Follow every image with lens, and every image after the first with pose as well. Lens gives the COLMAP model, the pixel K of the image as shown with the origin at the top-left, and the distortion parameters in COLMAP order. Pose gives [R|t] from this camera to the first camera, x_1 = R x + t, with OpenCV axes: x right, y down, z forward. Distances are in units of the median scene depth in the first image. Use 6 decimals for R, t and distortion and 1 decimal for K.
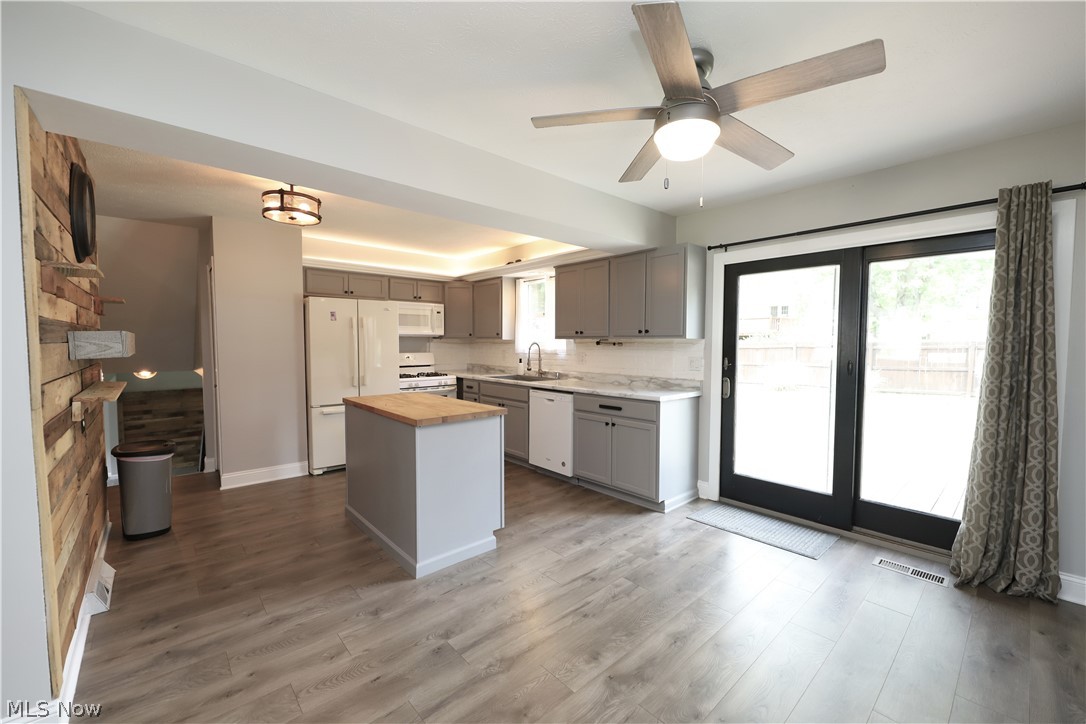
lens RADIAL K [[433.8, 0, 539.9], [0, 433.8, 366.2], [0, 0, 1]] dist [-0.000994, -0.002941]
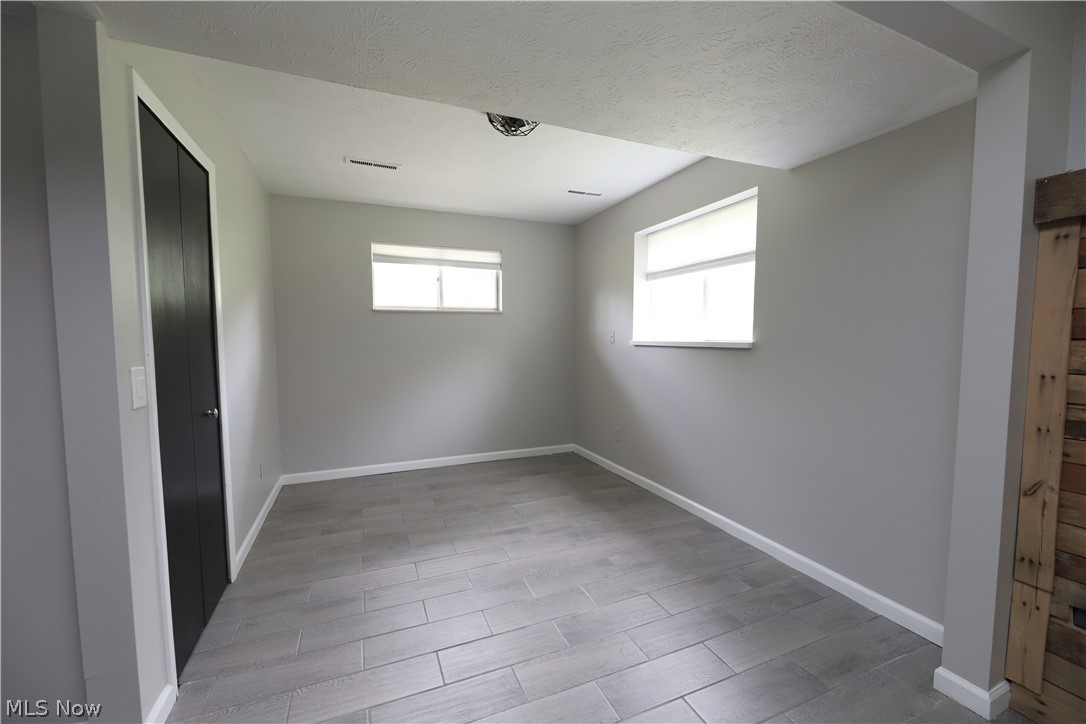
lens RADIAL K [[433.8, 0, 541.4], [0, 433.8, 363.0], [0, 0, 1]] dist [-0.000994, -0.002941]
pose [[-0.322186, 0.060933, -0.944714, -1.784051], [-0.046597, 0.995696, 0.080113, 0.281289], [0.945529, 0.069832, -0.317960, 2.040283]]
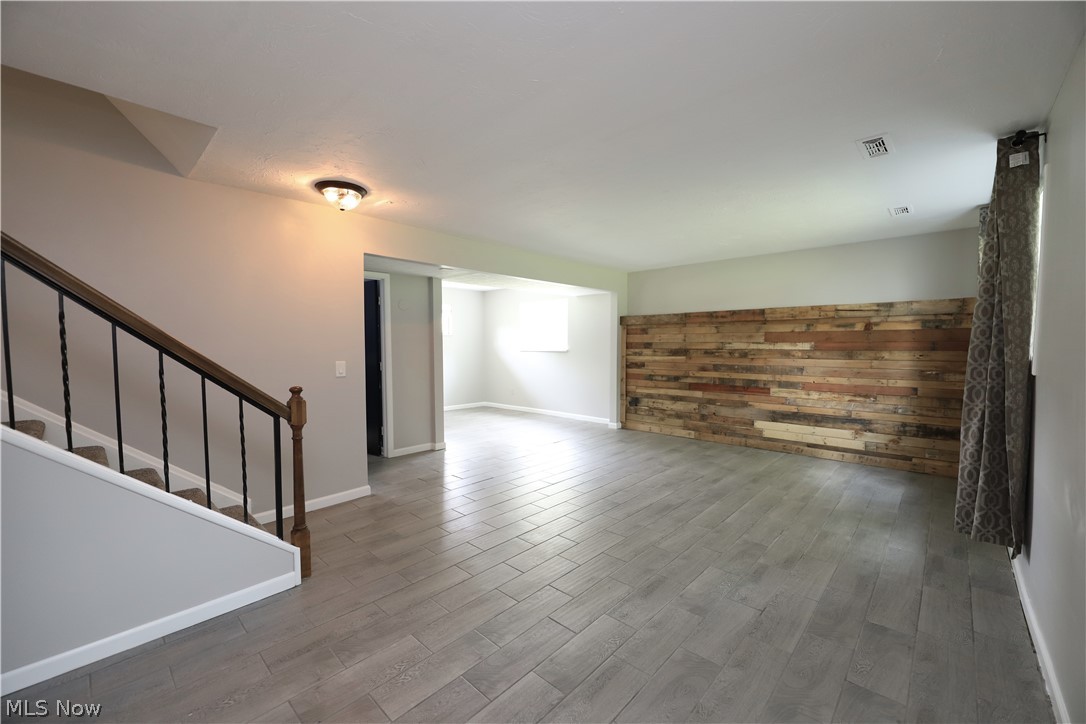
lens RADIAL K [[433.8, 0, 539.0], [0, 433.8, 364.7], [0, 0, 1]] dist [-0.000994, -0.002941]
pose [[0.088620, 0.044777, -0.995059, -0.527967], [-0.051312, 0.997868, 0.040334, 0.282876], [0.994743, 0.047484, 0.090729, 1.823682]]
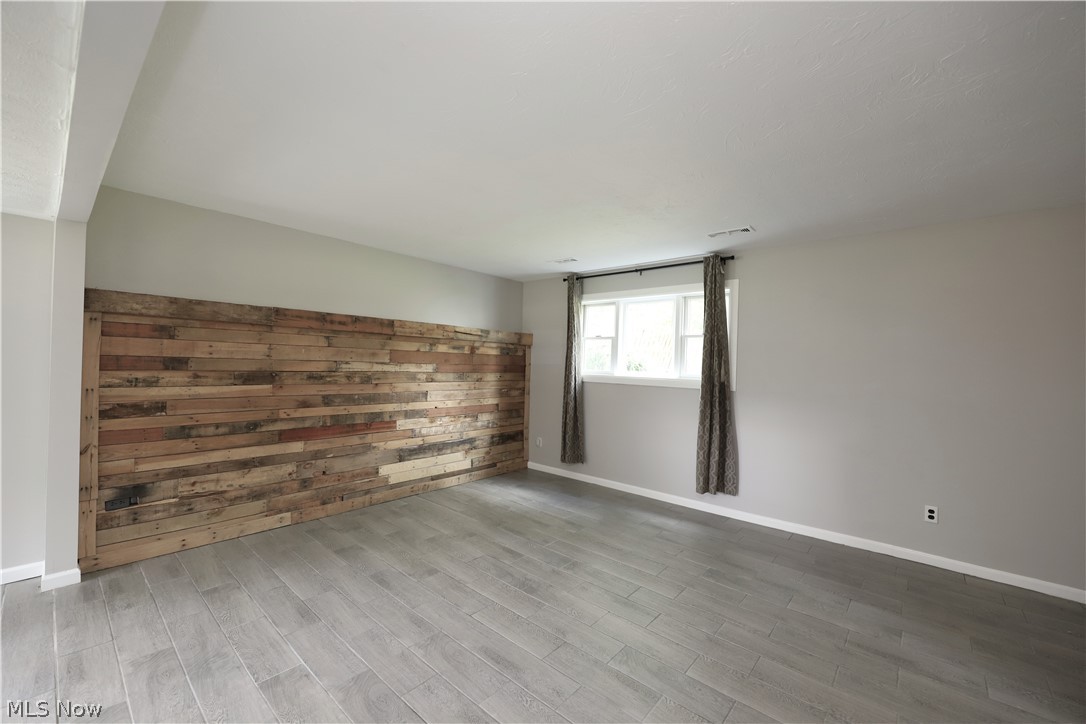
lens RADIAL K [[433.8, 0, 537.1], [0, 433.8, 364.5], [0, 0, 1]] dist [-0.000994, -0.002941]
pose [[0.991930, 0.024016, 0.124492, -1.629429], [-0.017565, 0.998458, -0.052657, 0.285078], [-0.125565, 0.050045, 0.990822, 1.546516]]
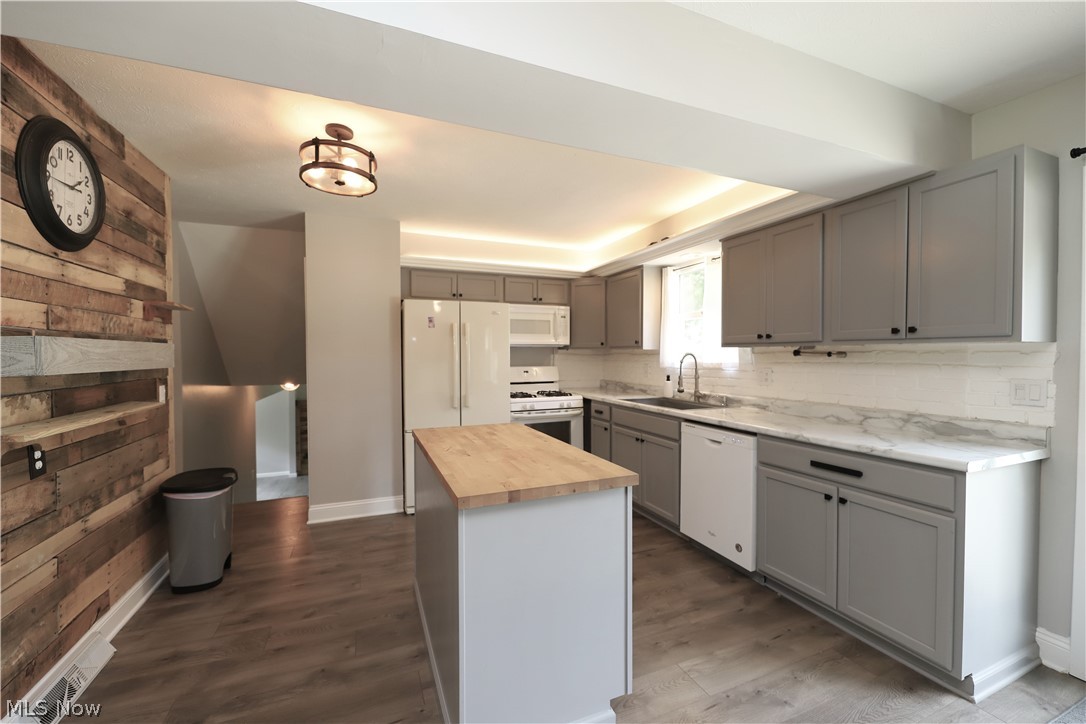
lens RADIAL K [[433.8, 0, 538.1], [0, 433.8, 363.7], [0, 0, 1]] dist [-0.000994, -0.002941]
pose [[0.942337, 0.001983, -0.334660, -0.009504], [-0.013397, 0.999404, -0.031800, -0.014622], [0.334398, 0.034449, 0.941802, 0.328222]]
